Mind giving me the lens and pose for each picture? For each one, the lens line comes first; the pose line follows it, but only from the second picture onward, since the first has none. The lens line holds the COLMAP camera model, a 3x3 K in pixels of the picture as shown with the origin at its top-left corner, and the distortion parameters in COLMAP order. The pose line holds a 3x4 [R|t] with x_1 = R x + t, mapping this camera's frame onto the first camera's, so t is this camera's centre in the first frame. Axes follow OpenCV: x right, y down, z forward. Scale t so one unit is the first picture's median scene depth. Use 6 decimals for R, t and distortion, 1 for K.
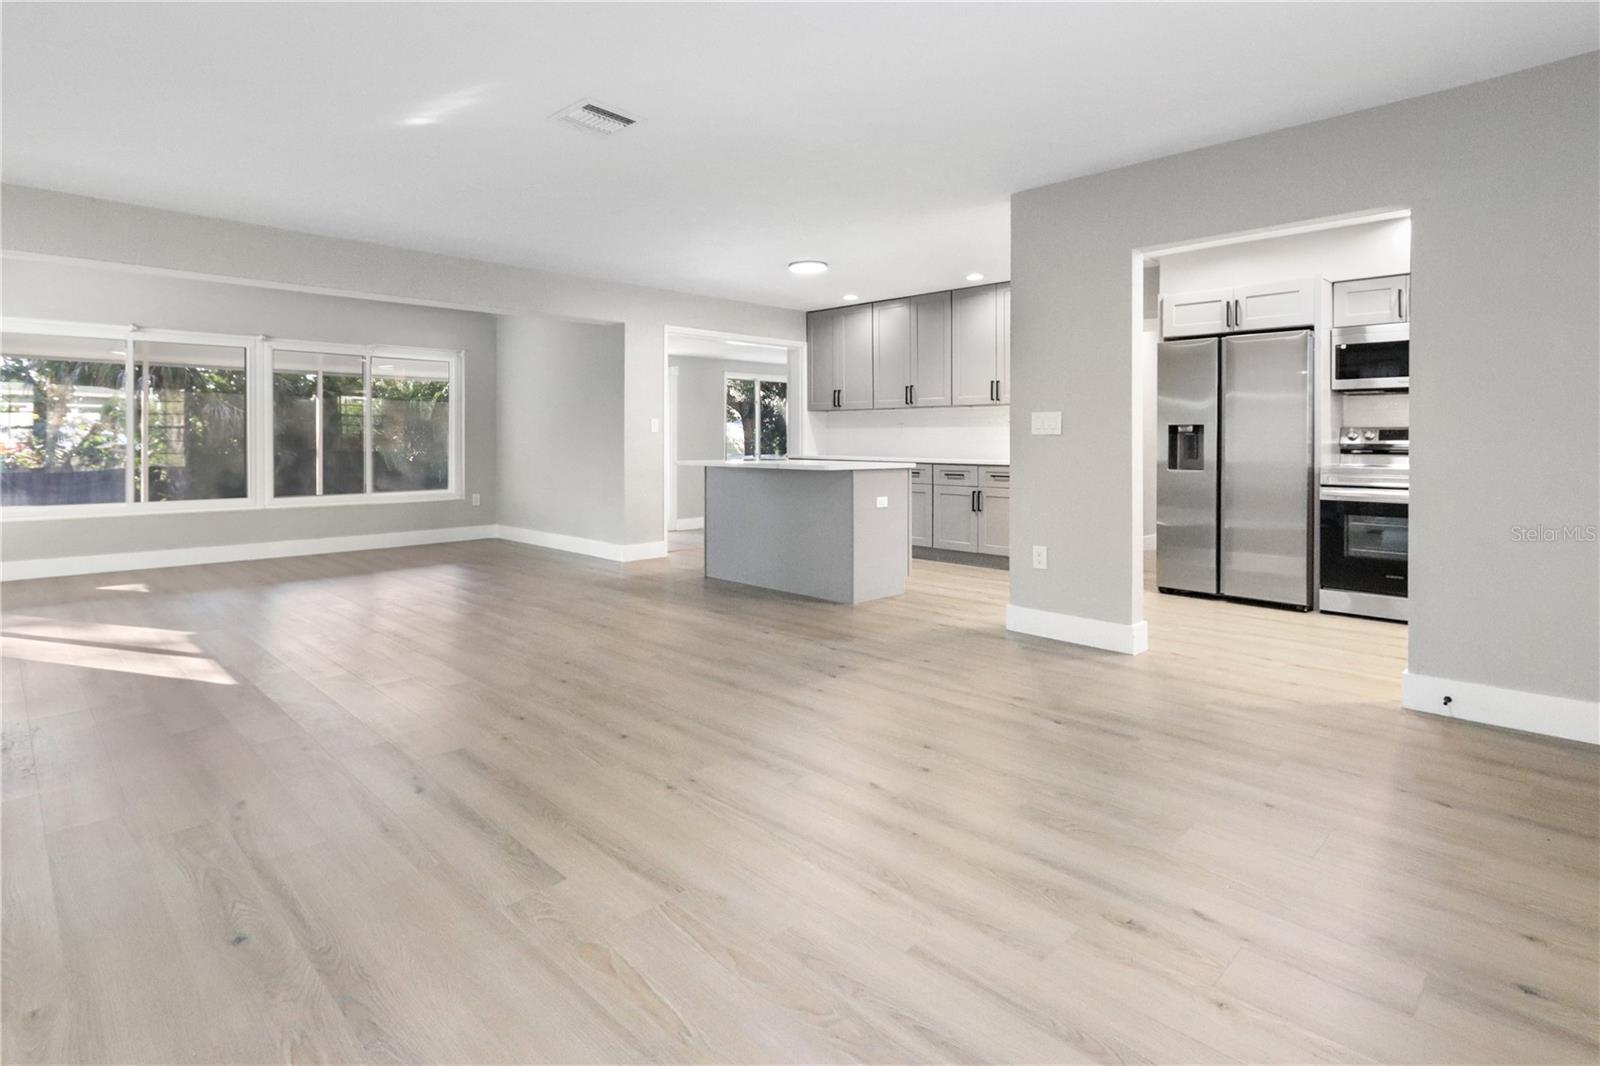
lens RADIAL K [[812.4, 0, 767.0], [0, 812.4, 436.1], [0, 0, 1]] dist [0.002871, 0.000177]
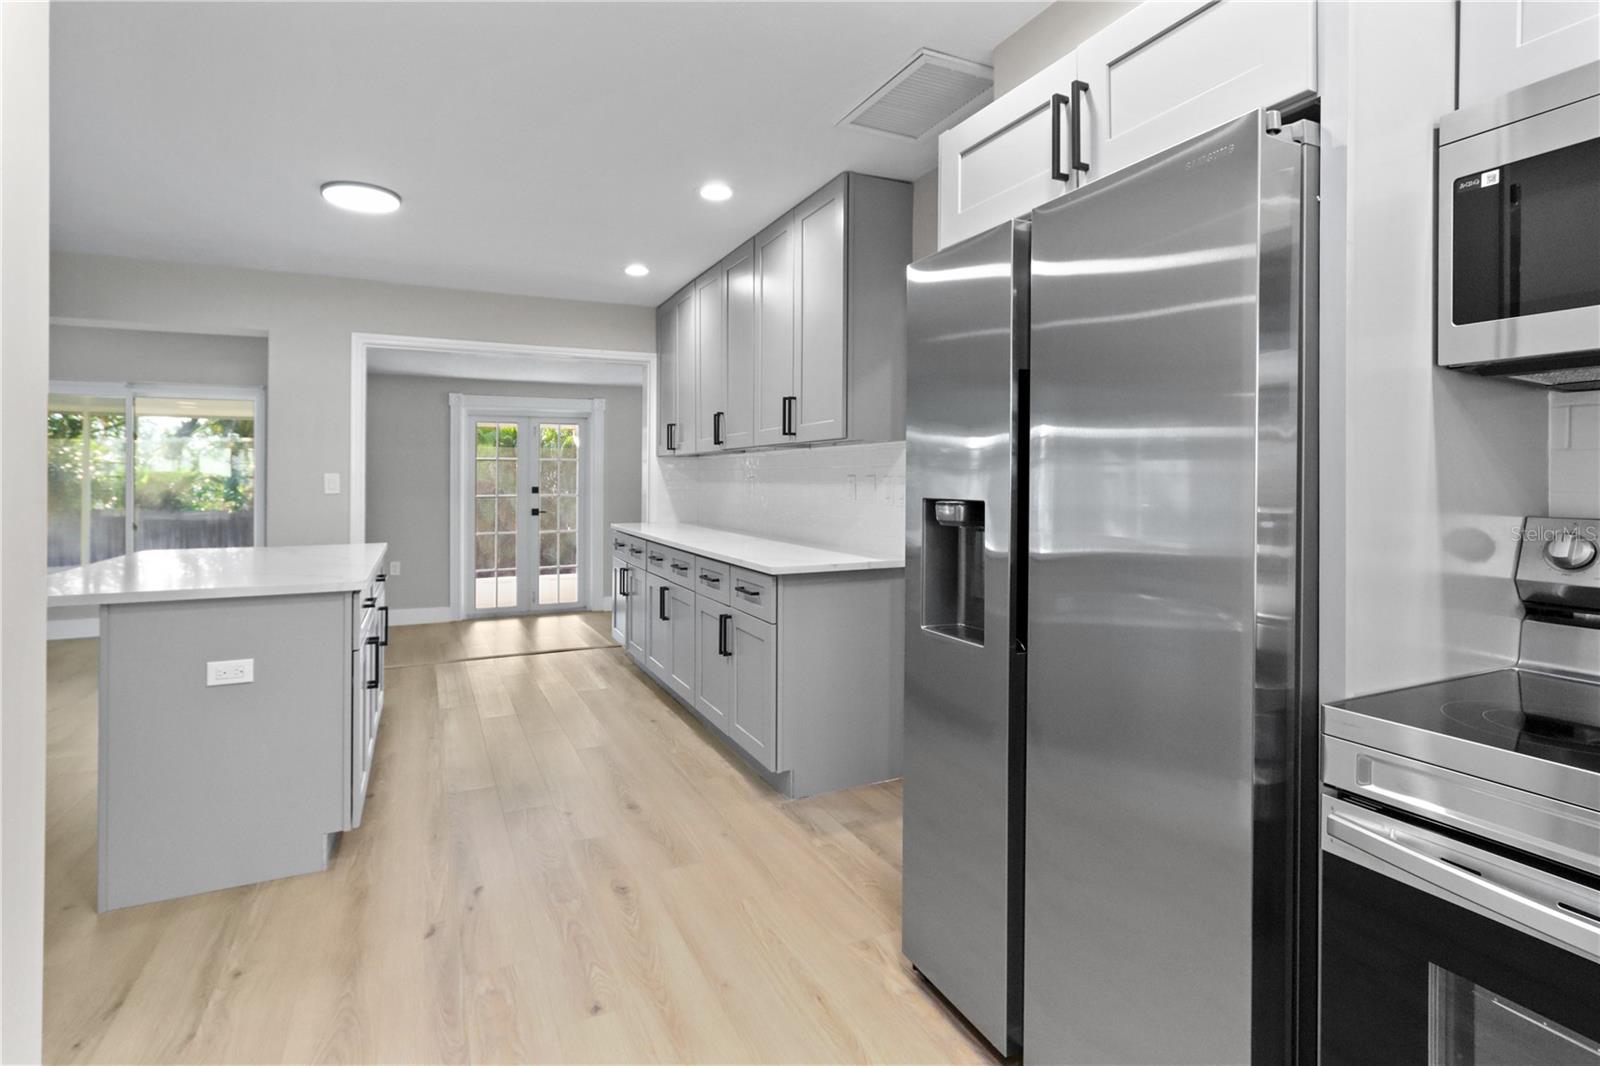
lens RADIAL K [[776.5, 0, 777.7], [0, 776.5, 478.0], [0, 0, 1]] dist [-0.000951, 0.001913]
pose [[0.943139, -0.004522, -0.332367, 0.489872], [0.005979, 0.999976, 0.003363, -0.021297], [0.332344, -0.005159, 0.943144, 0.600158]]
